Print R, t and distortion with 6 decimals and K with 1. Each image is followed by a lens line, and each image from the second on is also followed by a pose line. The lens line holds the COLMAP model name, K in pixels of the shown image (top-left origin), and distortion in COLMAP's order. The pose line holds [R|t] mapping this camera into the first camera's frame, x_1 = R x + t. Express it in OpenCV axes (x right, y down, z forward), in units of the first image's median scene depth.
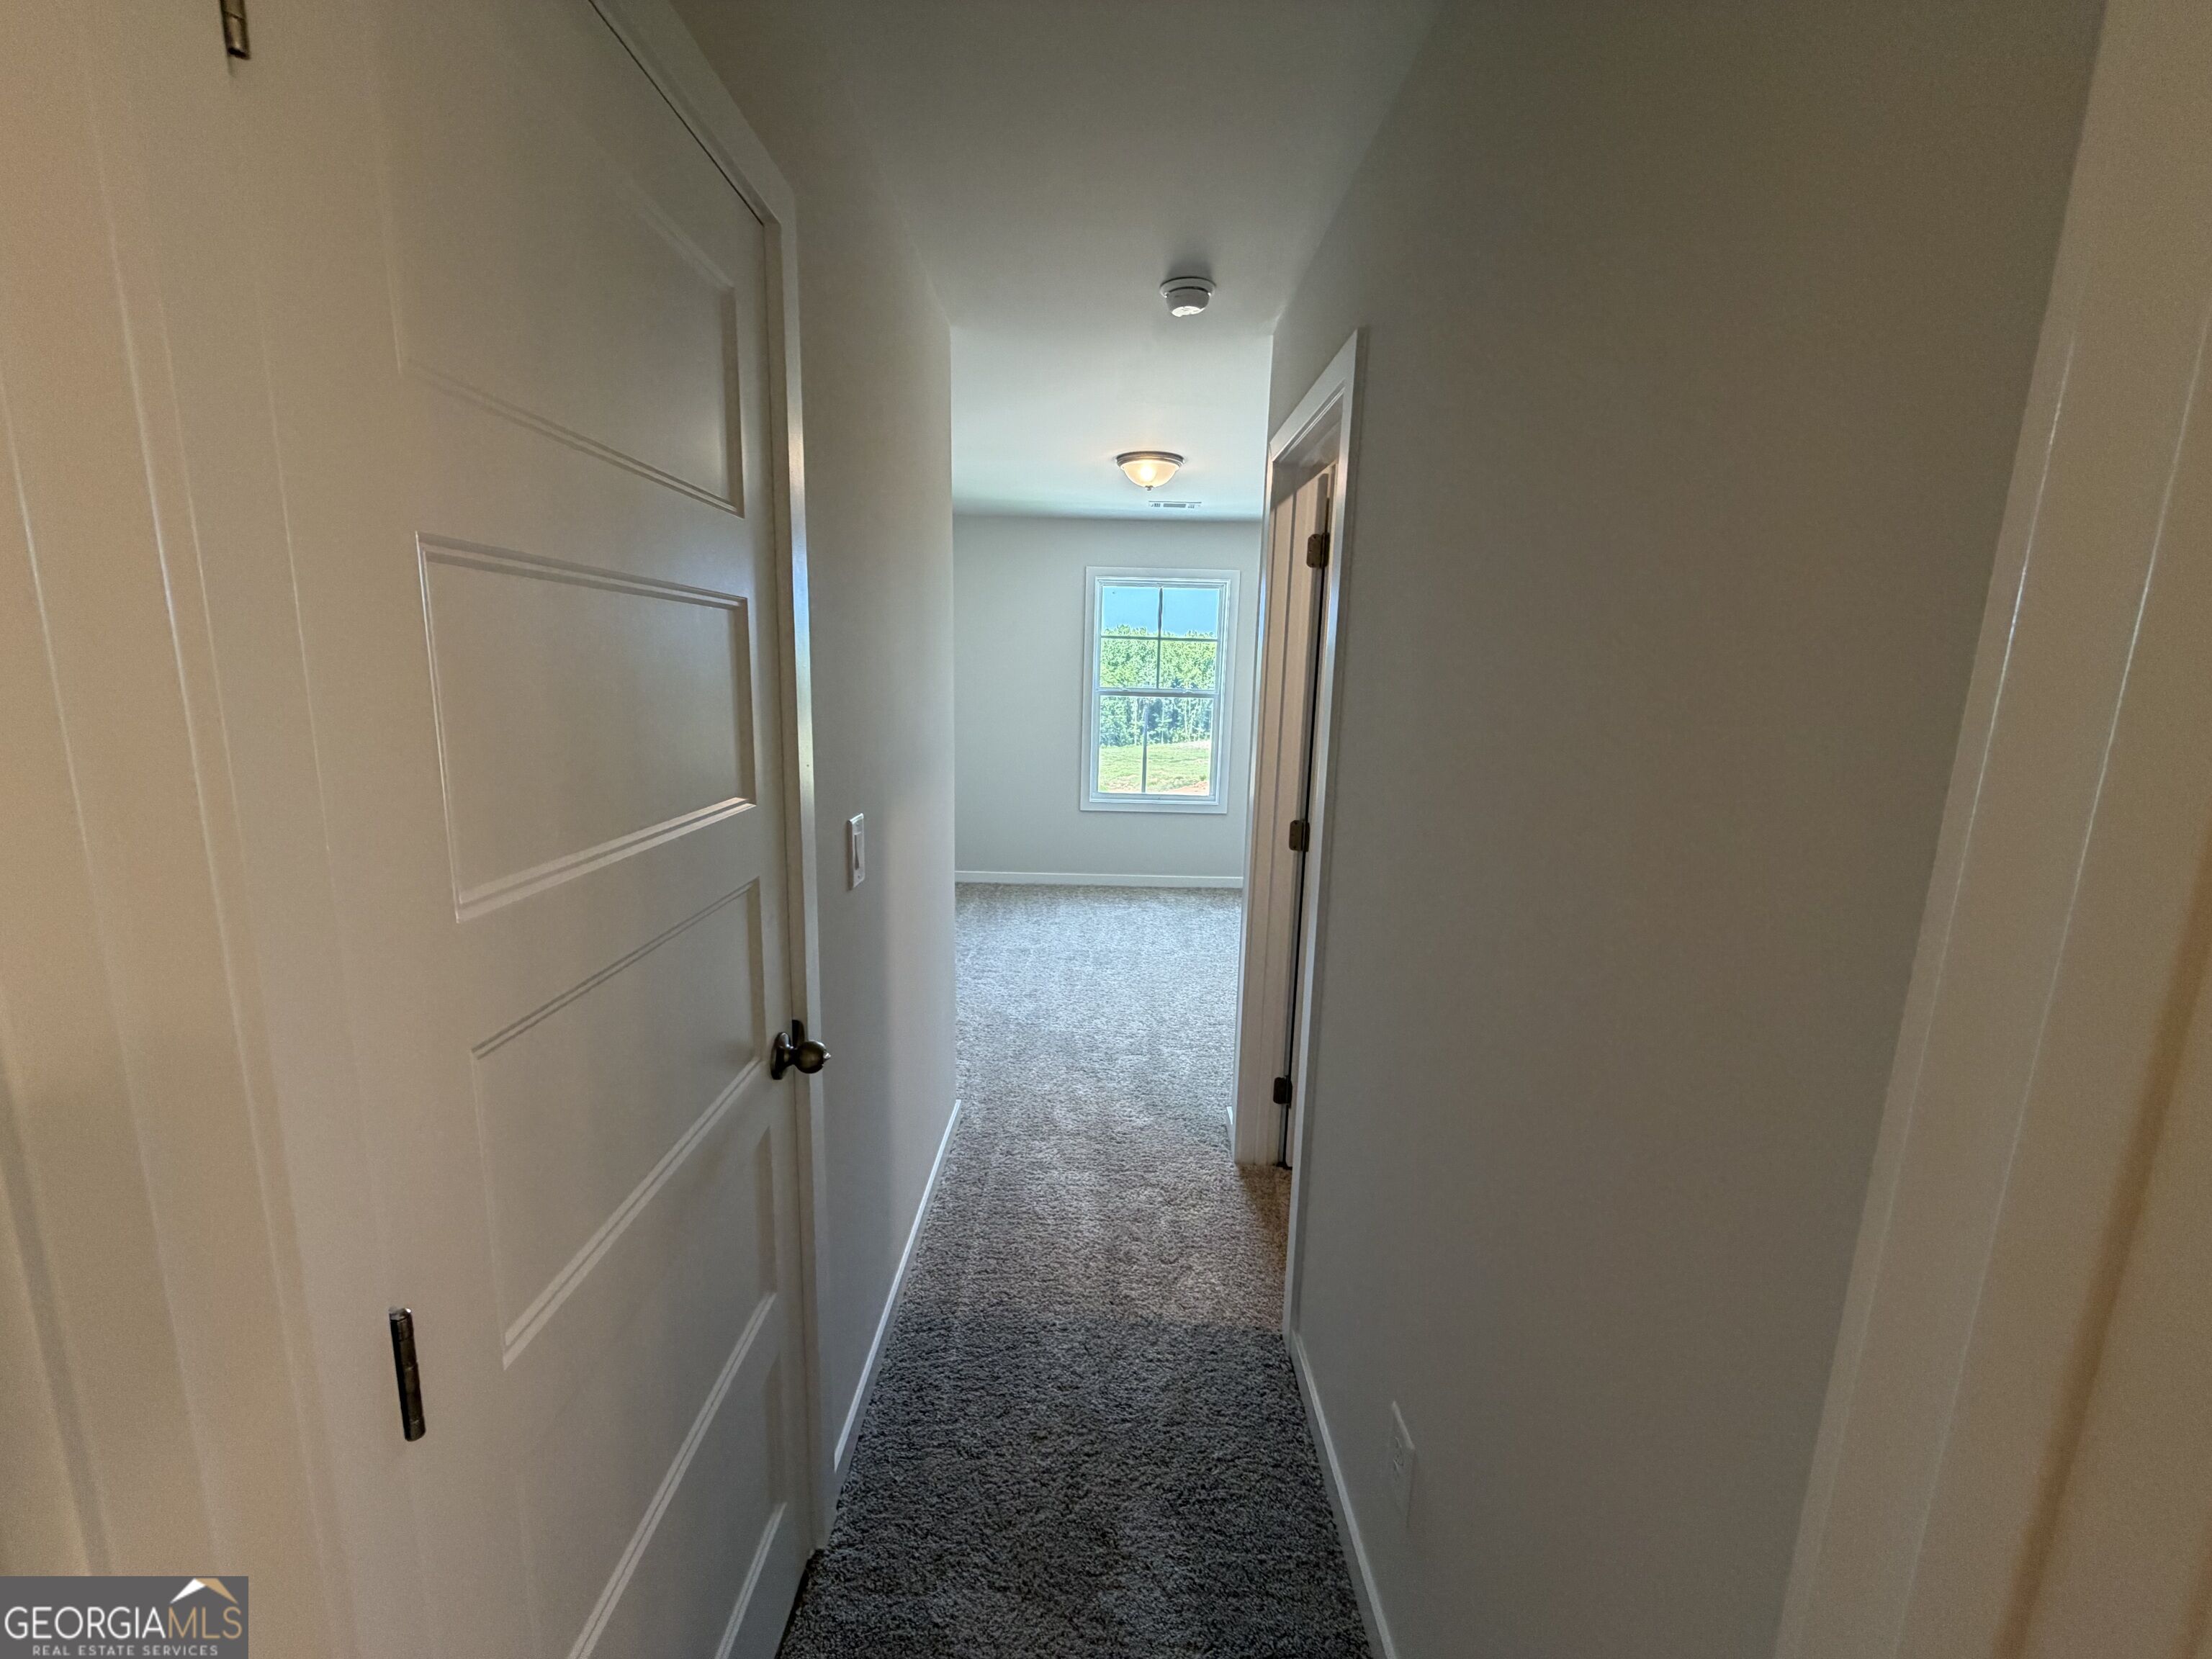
lens RADIAL K [[881.6, 0, 1099.0], [0, 881.6, 830.1], [0, 0, 1]] dist [0.000254, 0.000521]
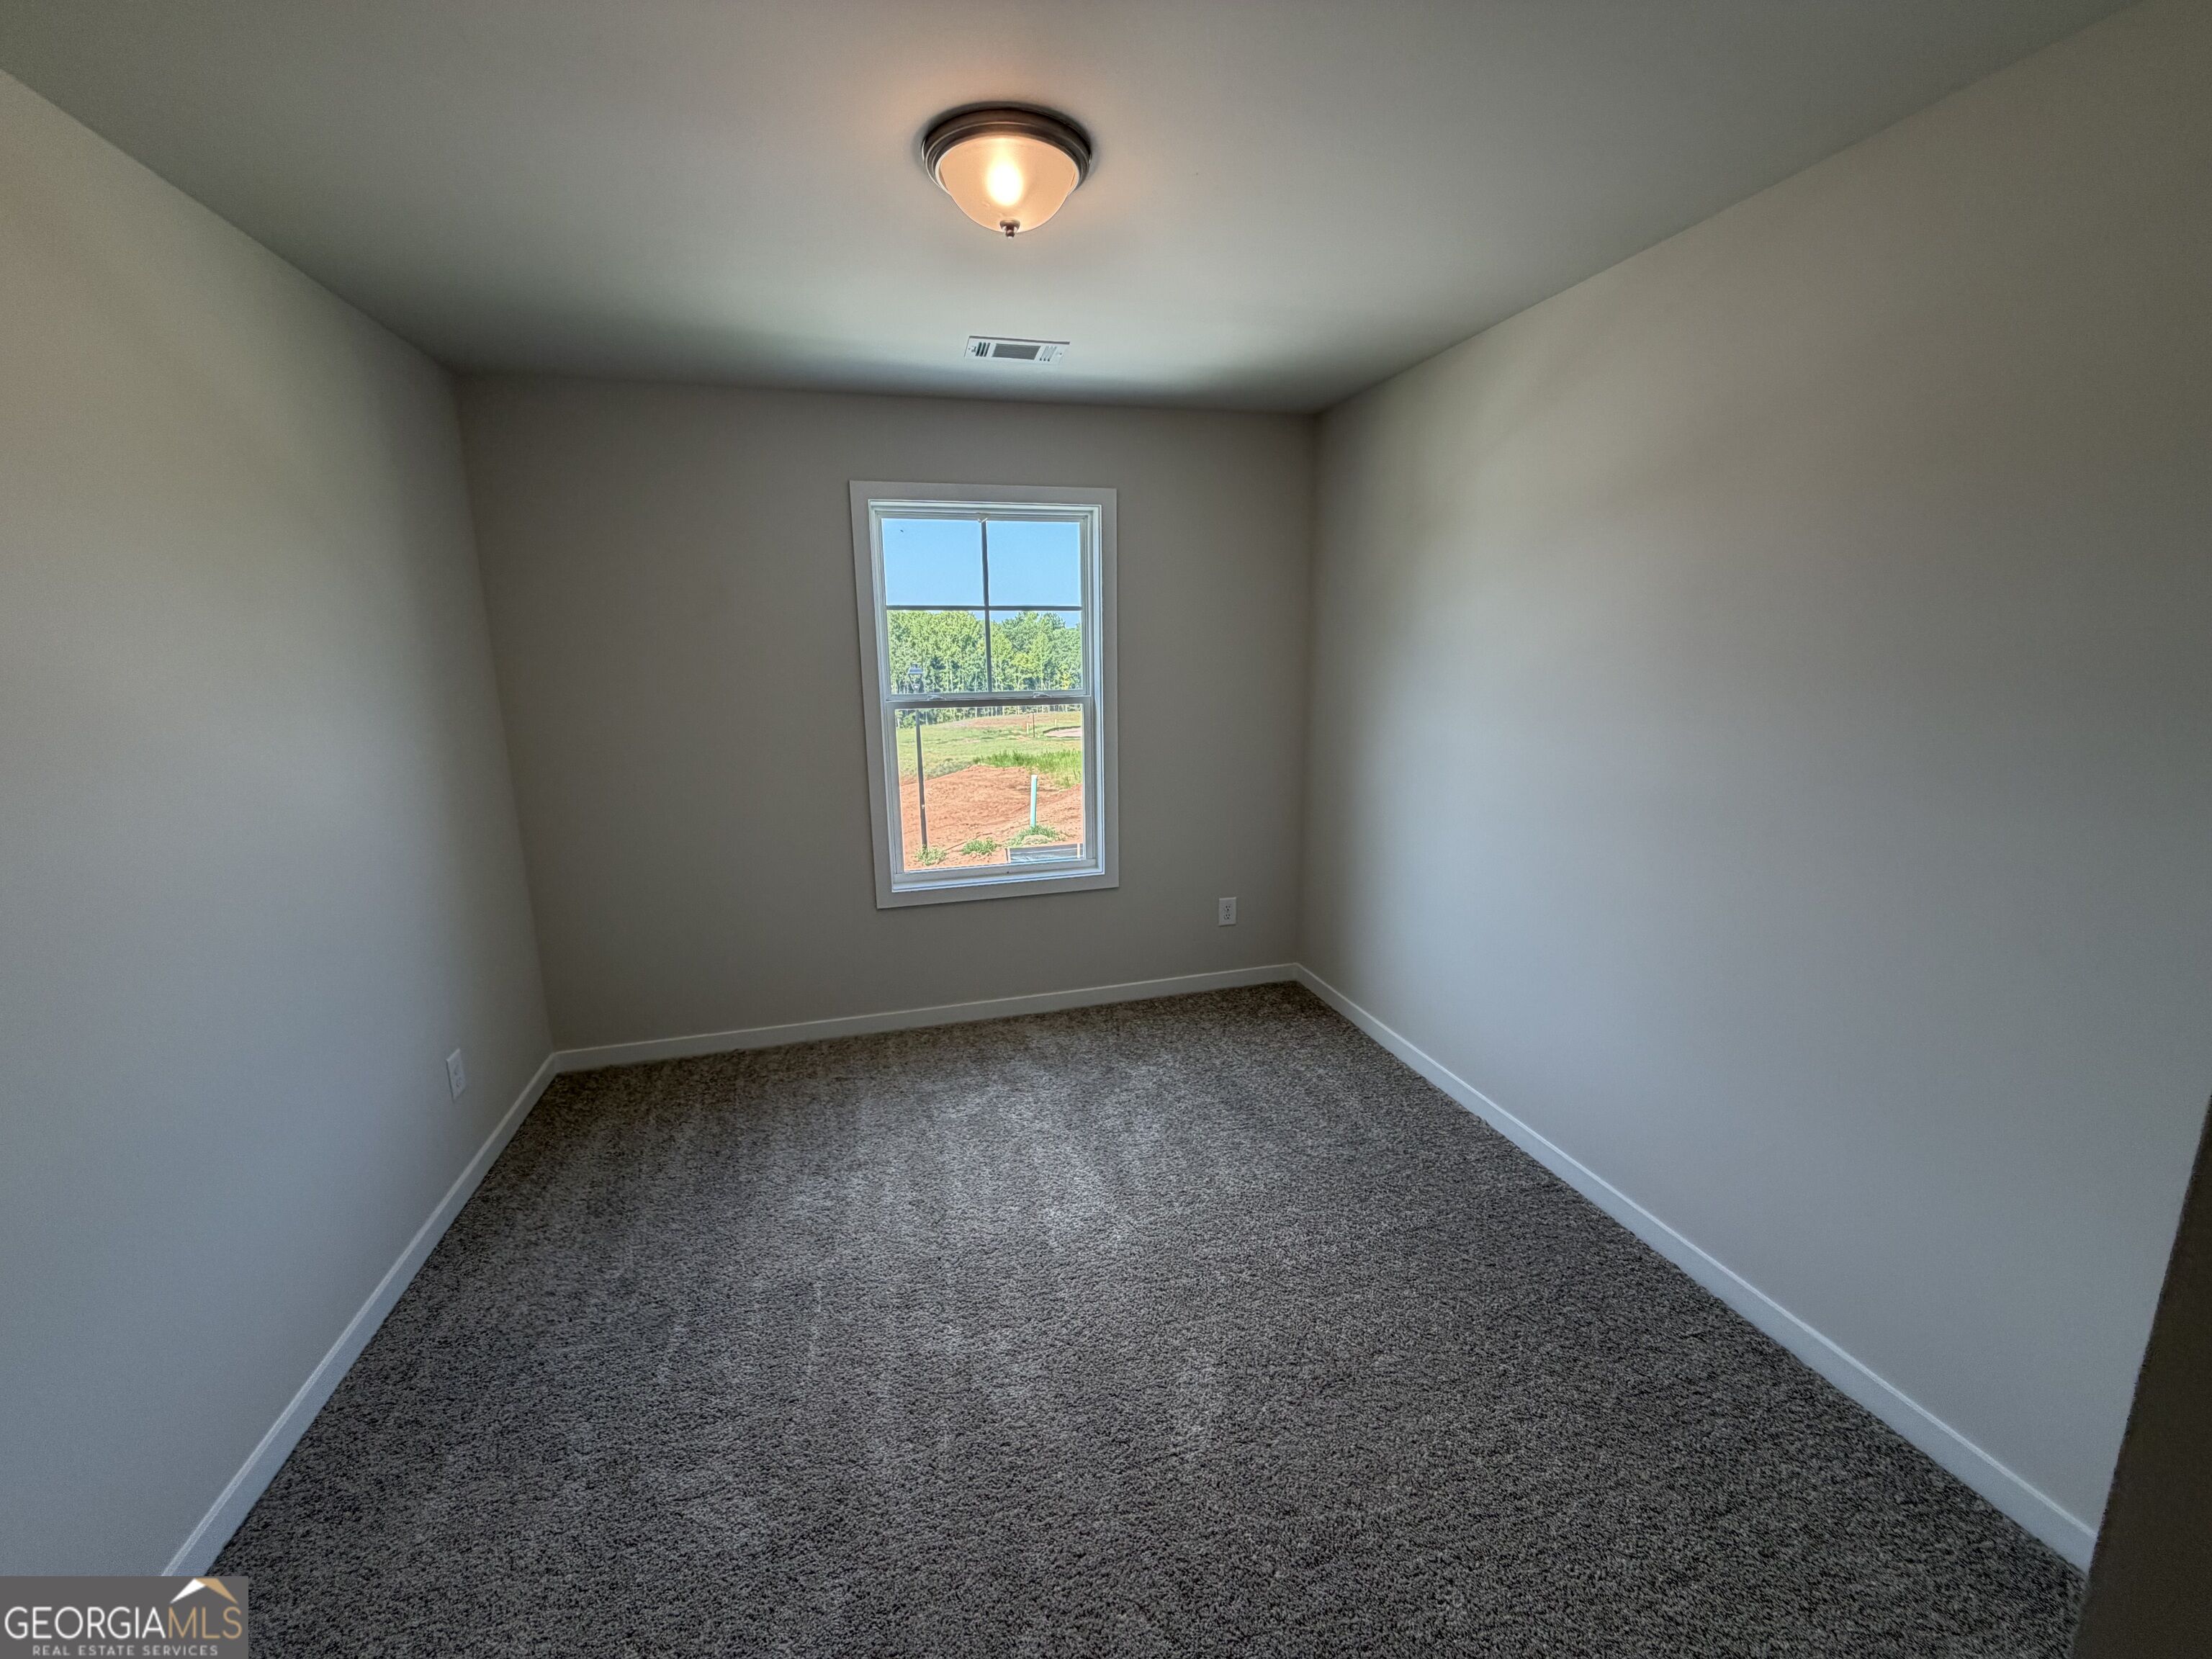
lens RADIAL K [[881.6, 0, 1099.0], [0, 881.6, 830.1], [0, 0, 1]] dist [0.000254, 0.000521]
pose [[0.963419, -0.091936, 0.251737, -0.022410], [0.085343, 0.995664, 0.037007, -0.085143], [-0.254048, -0.014169, 0.967088, 0.411228]]
